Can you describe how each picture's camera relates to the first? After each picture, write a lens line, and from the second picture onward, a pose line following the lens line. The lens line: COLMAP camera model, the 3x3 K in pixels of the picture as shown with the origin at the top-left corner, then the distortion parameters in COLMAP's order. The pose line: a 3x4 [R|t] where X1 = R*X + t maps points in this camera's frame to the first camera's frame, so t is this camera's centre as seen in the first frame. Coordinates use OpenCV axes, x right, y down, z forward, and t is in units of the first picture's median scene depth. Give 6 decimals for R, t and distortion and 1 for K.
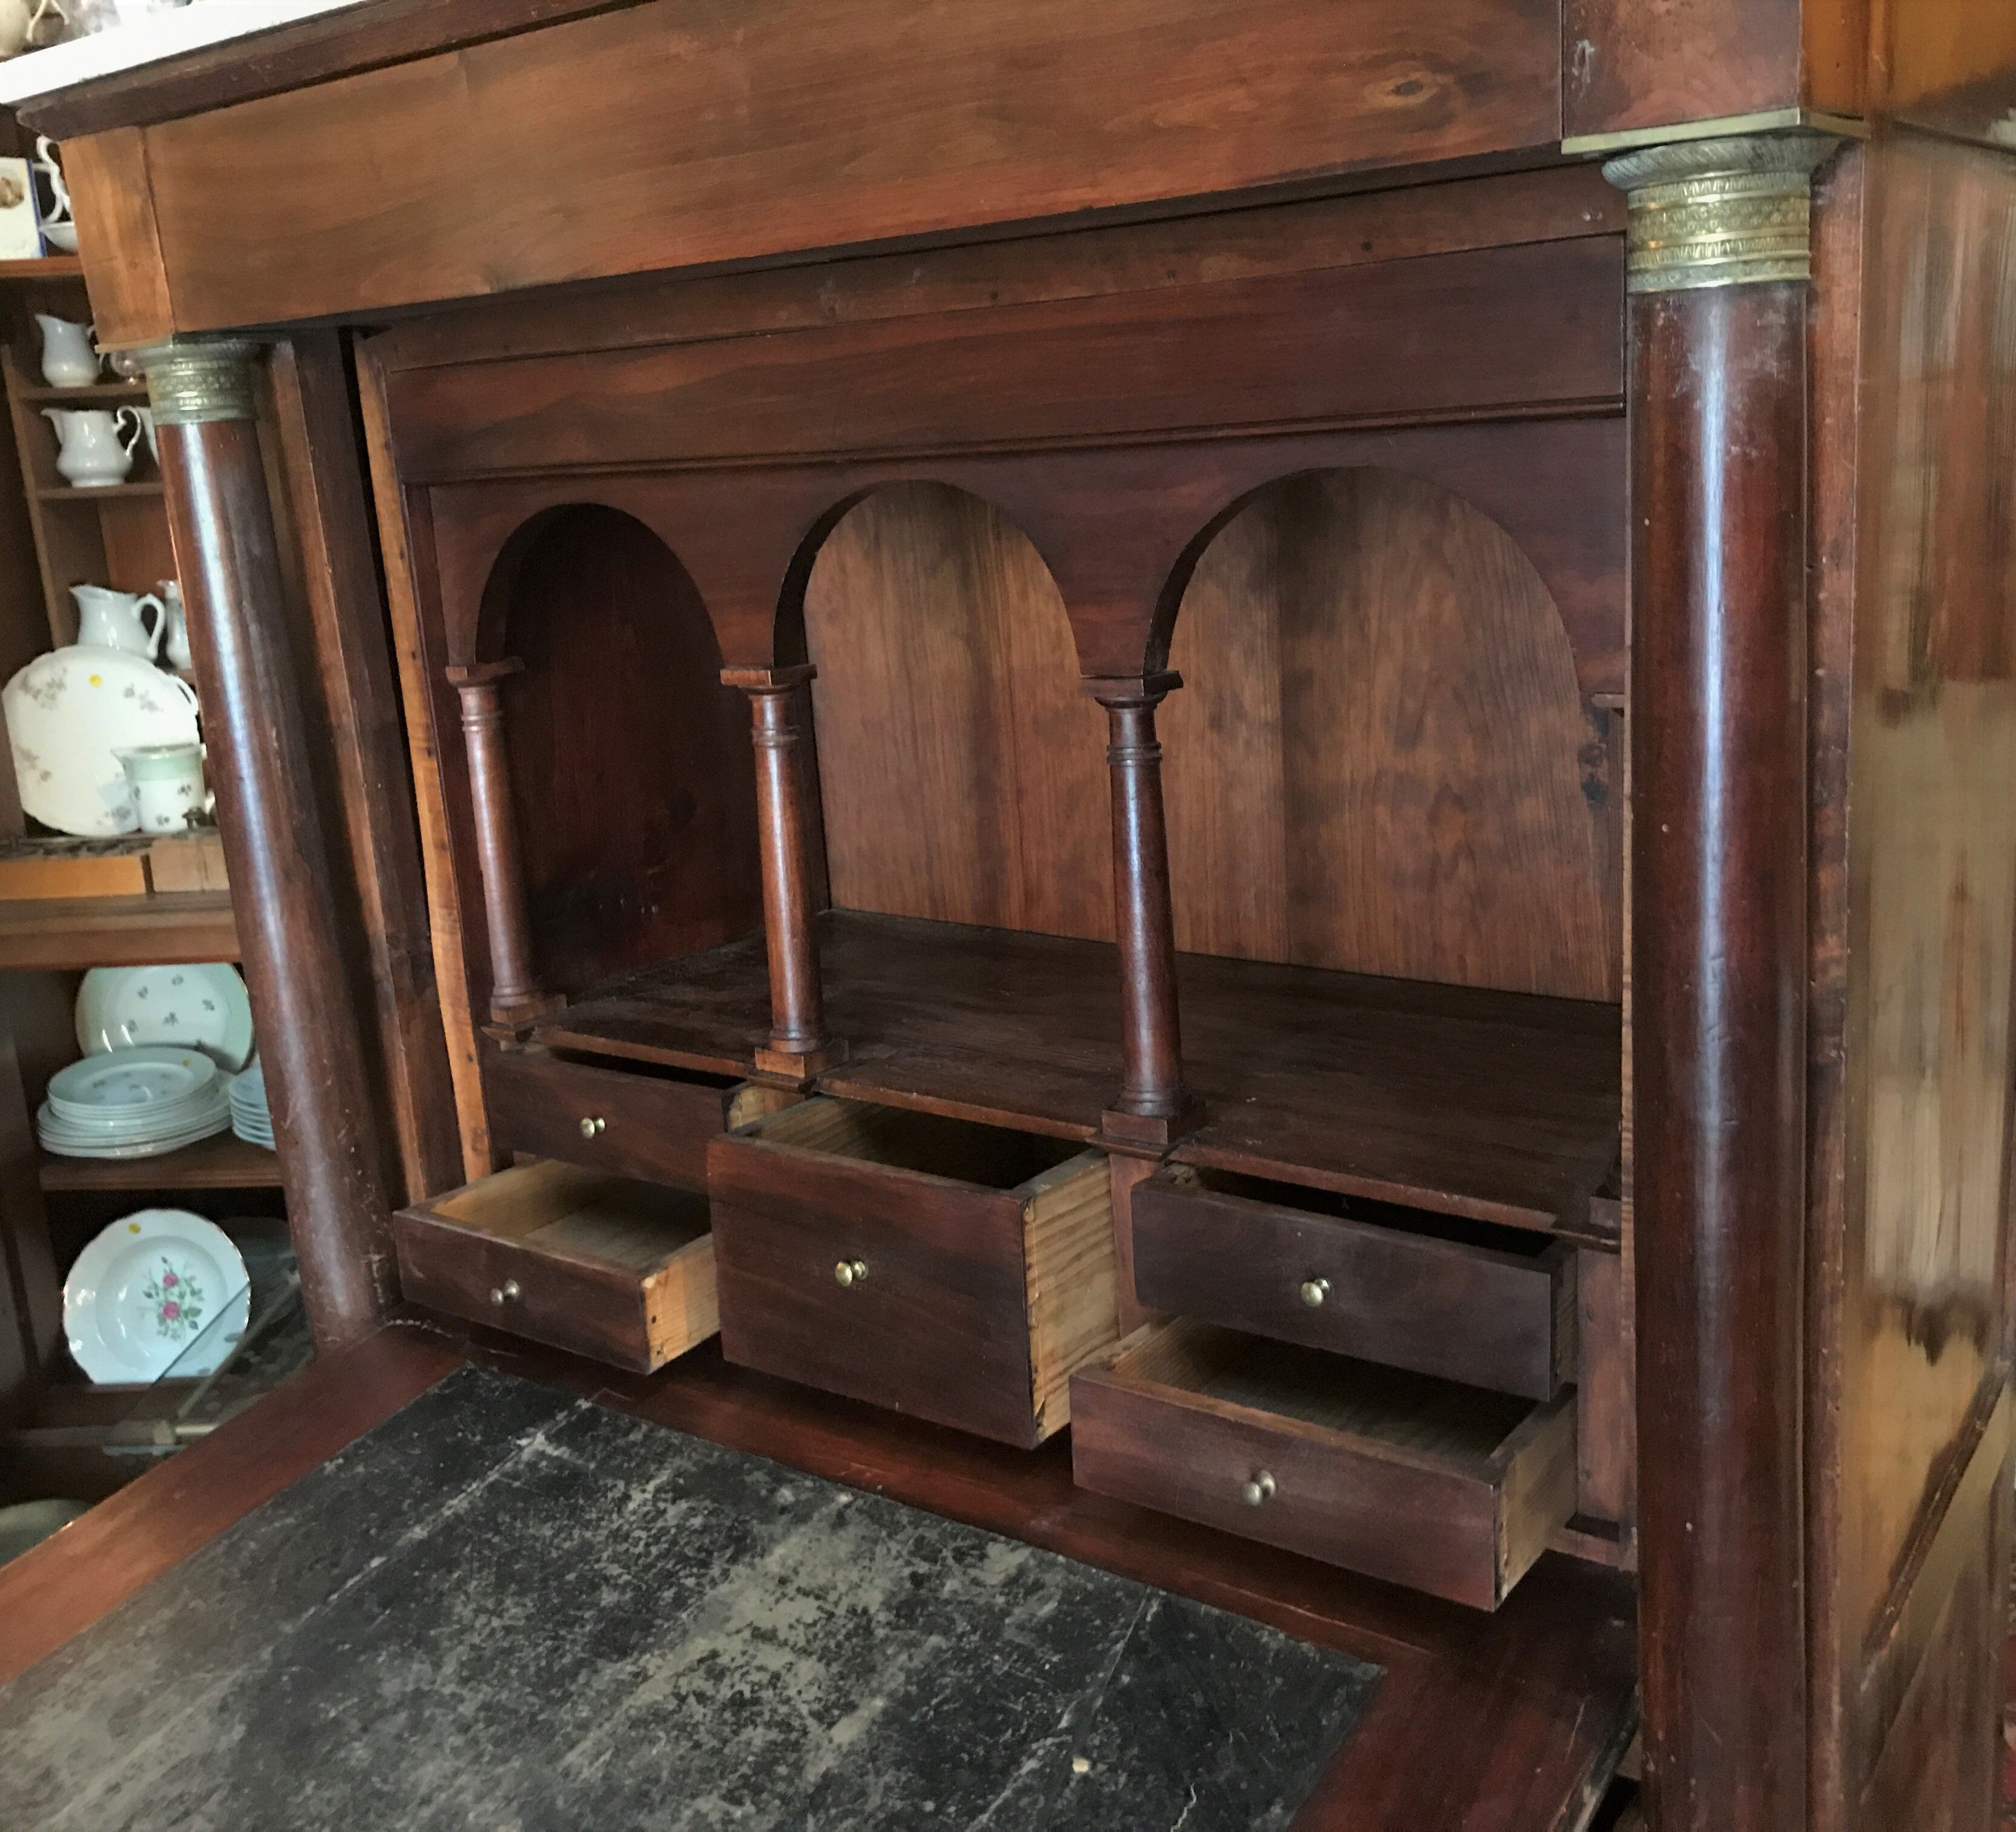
lens RADIAL K [[2050.5, 0, 1033.2], [0, 2050.5, 857.4], [0, 0, 1]] dist [0.004712, 0.000000]
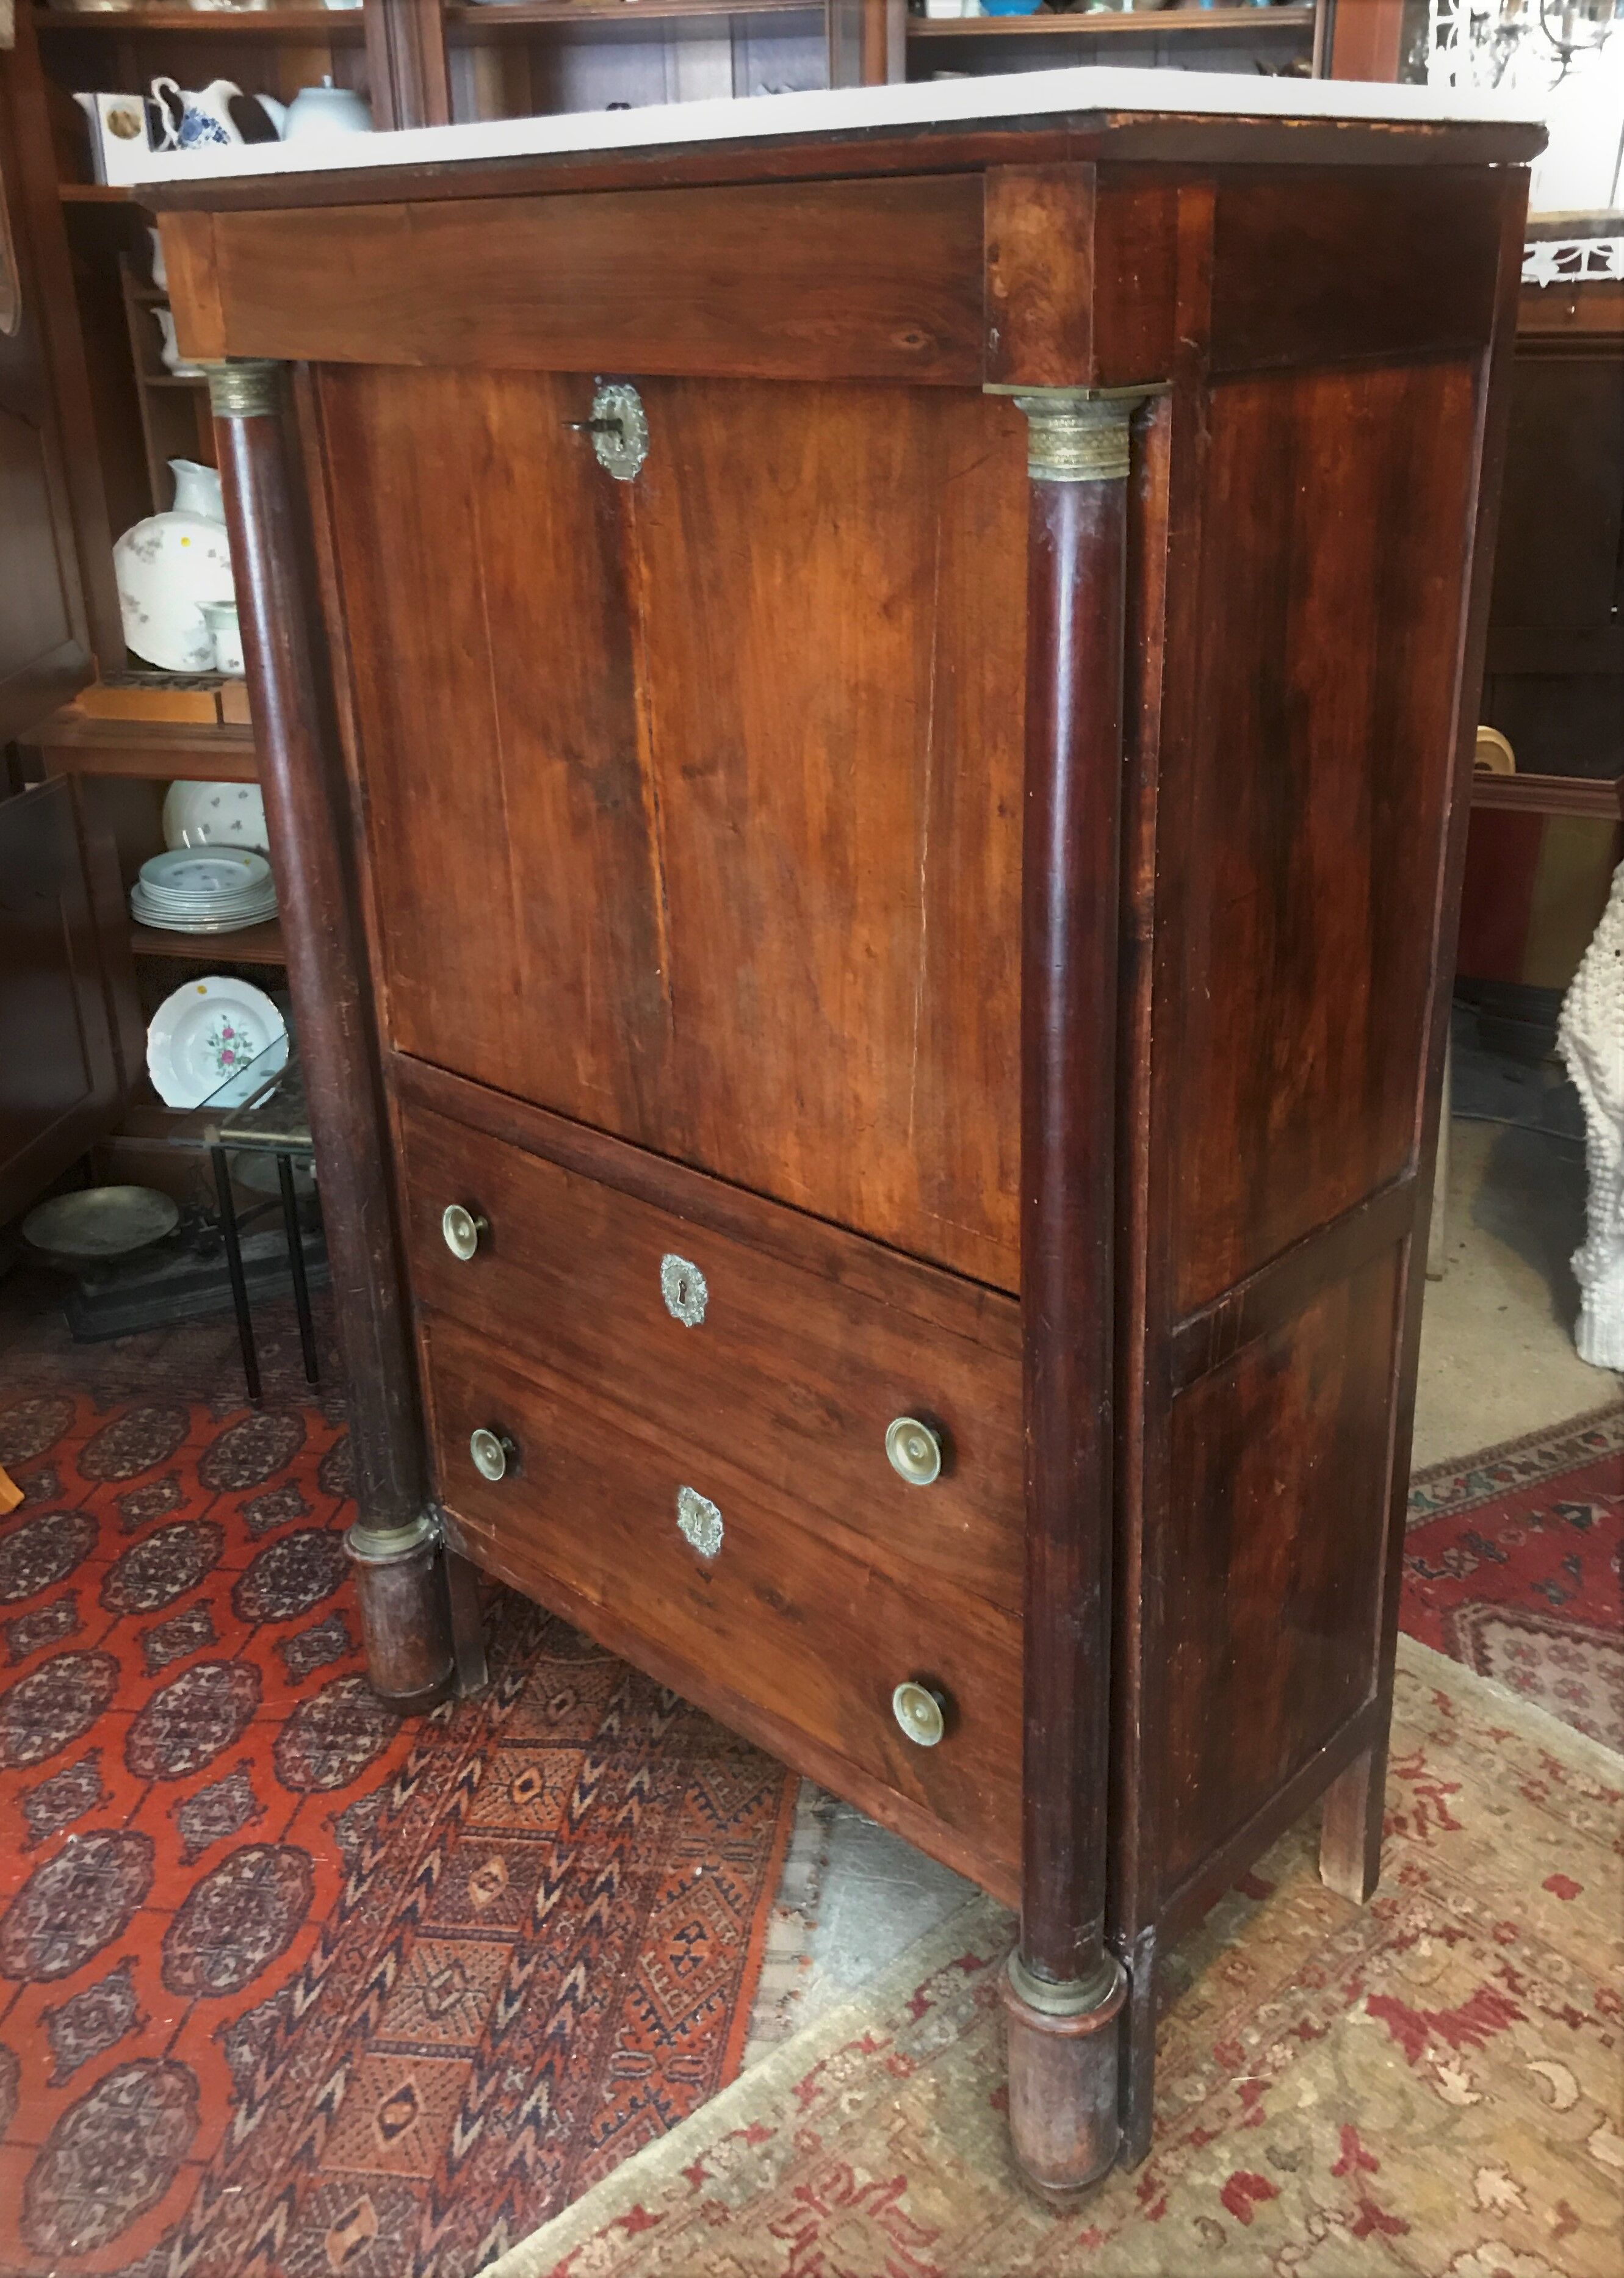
lens RADIAL K [[2049.3, 0, 870.7], [0, 2049.3, 1030.5], [0, 0, 1]] dist [0.008833, 0.006109]
pose [[0.990057, 0.096929, -0.101939, 0.251814], [-0.080931, 0.985246, 0.150800, -0.045184], [0.115052, -0.141050, 0.983294, -0.493817]]
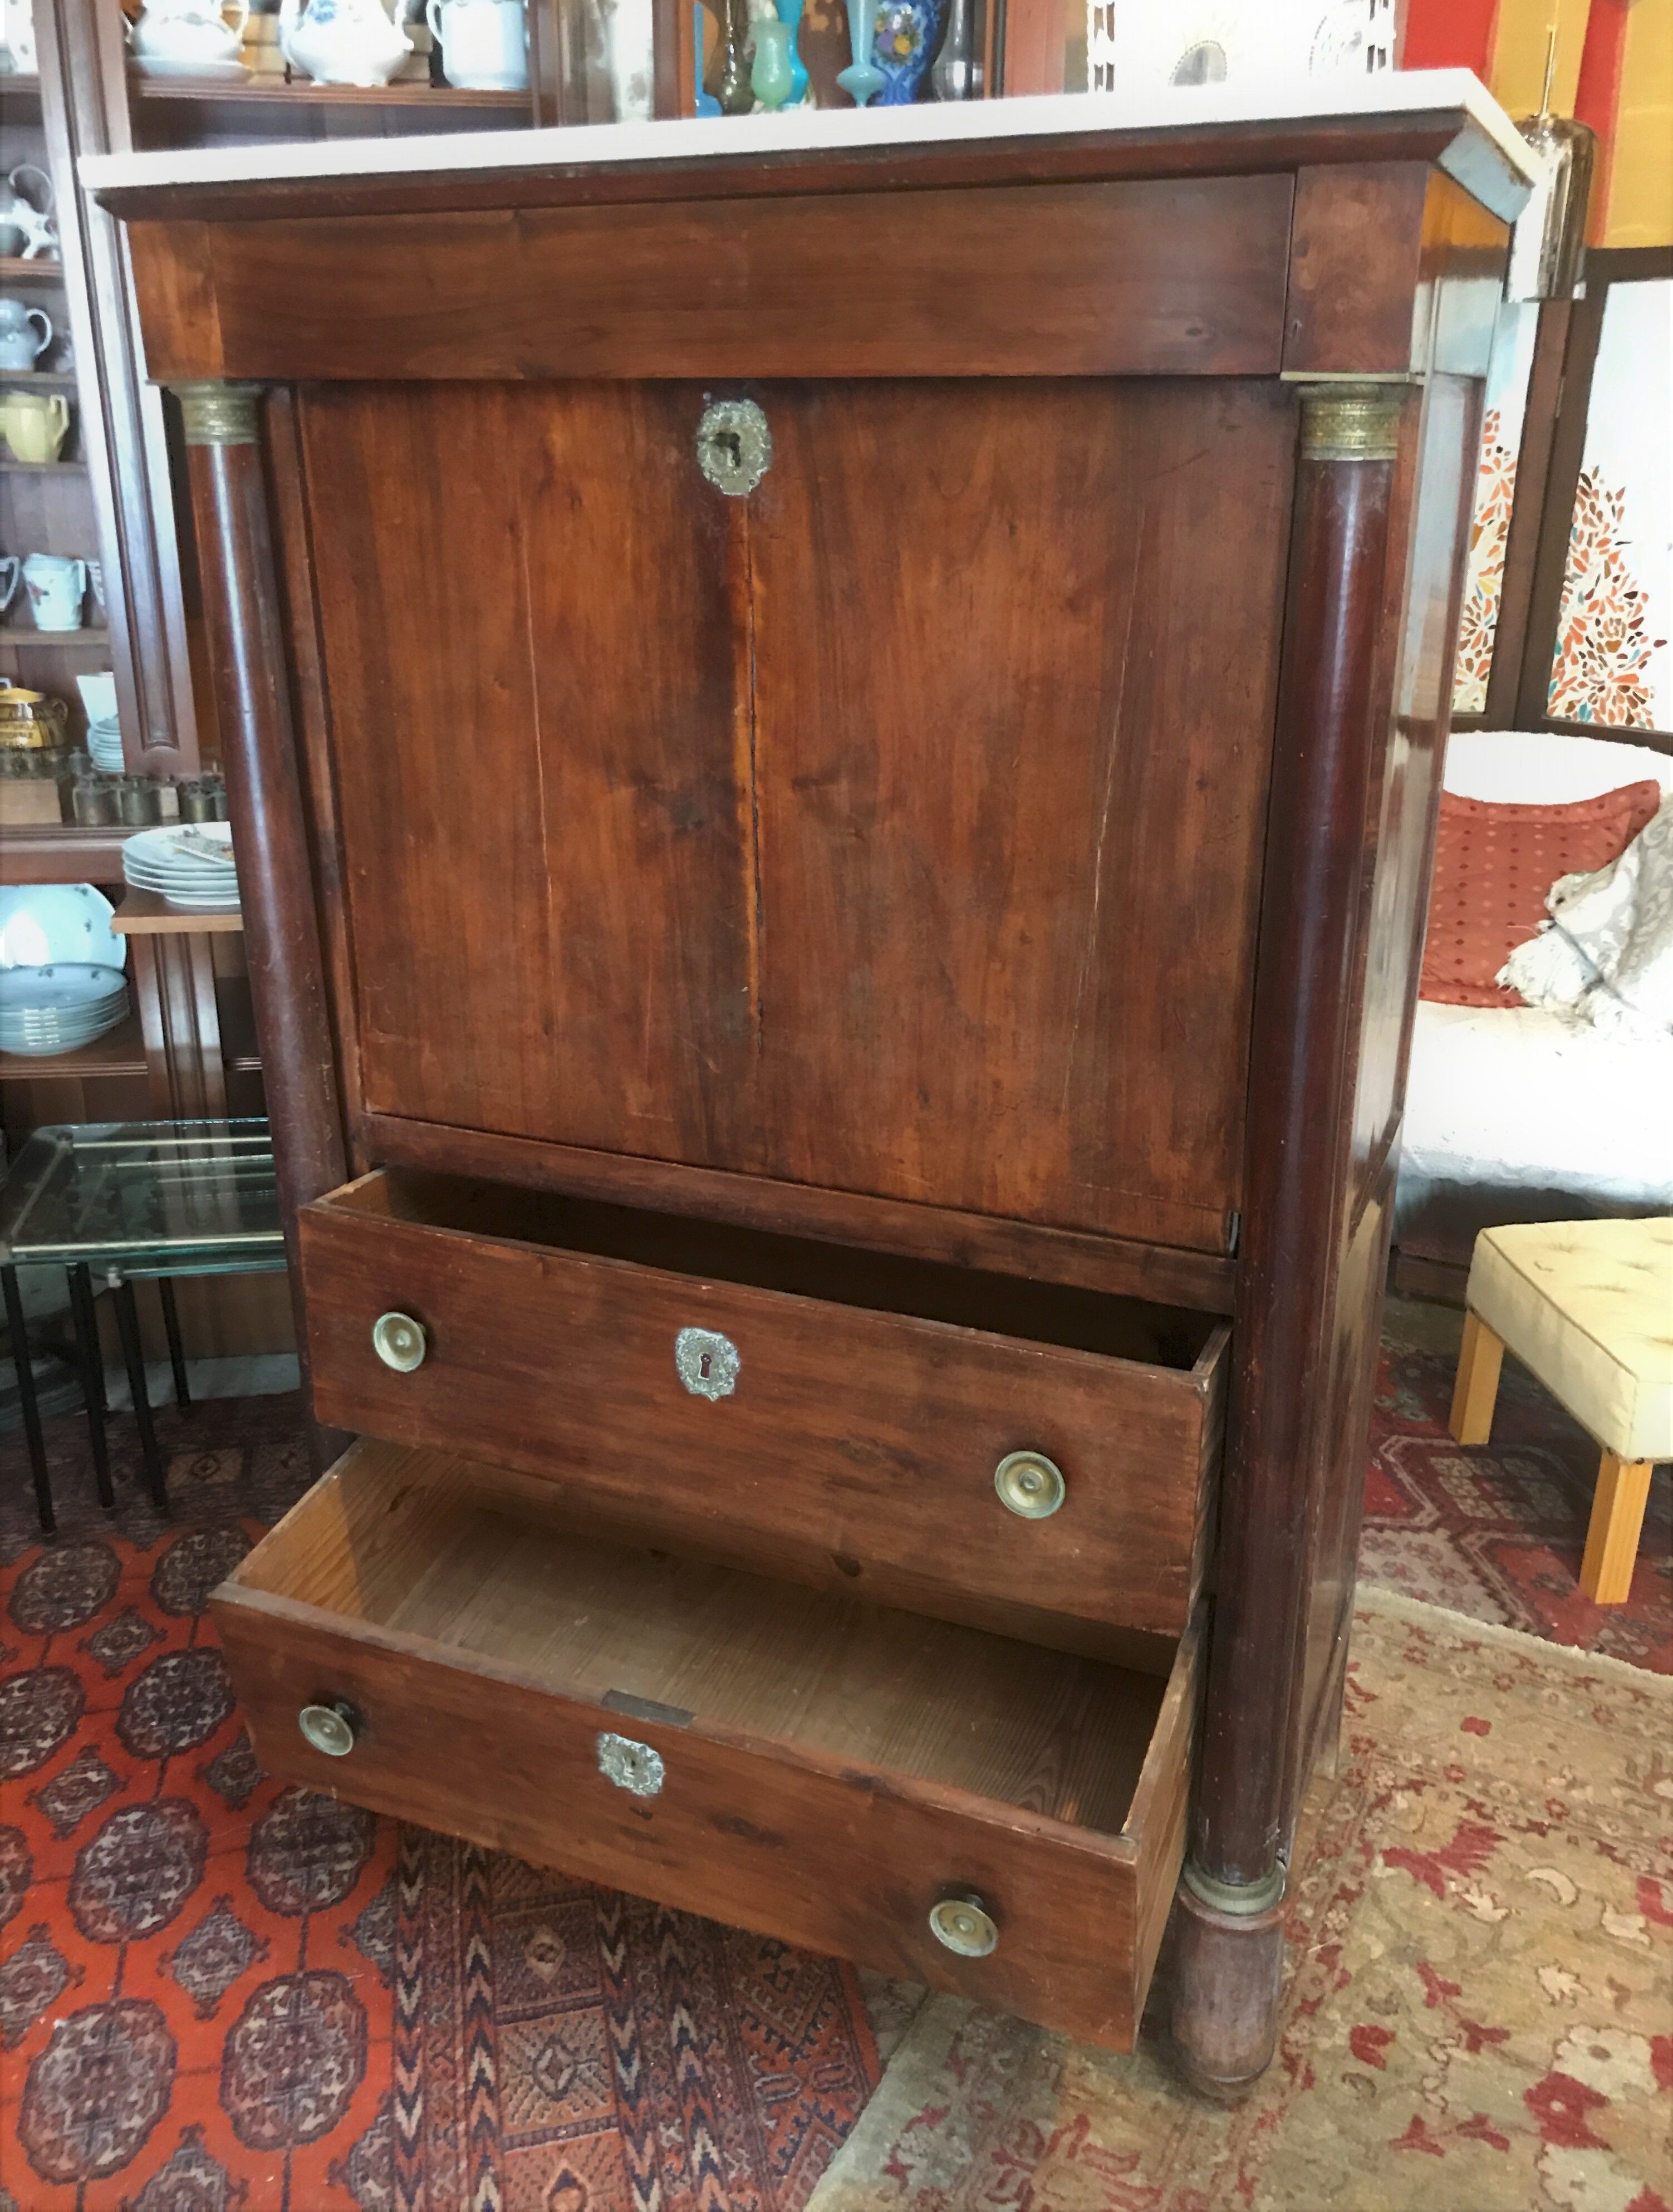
lens RADIAL K [[1864.7, 0, 855.4], [0, 1864.7, 1063.0], [0, 0, 1]] dist [0.019442, -0.016820]
pose [[0.974042, 0.000859, 0.226366, -0.318339], [-0.024634, 0.994456, 0.102223, 0.067738], [-0.225024, -0.105146, 0.968663, -0.390817]]
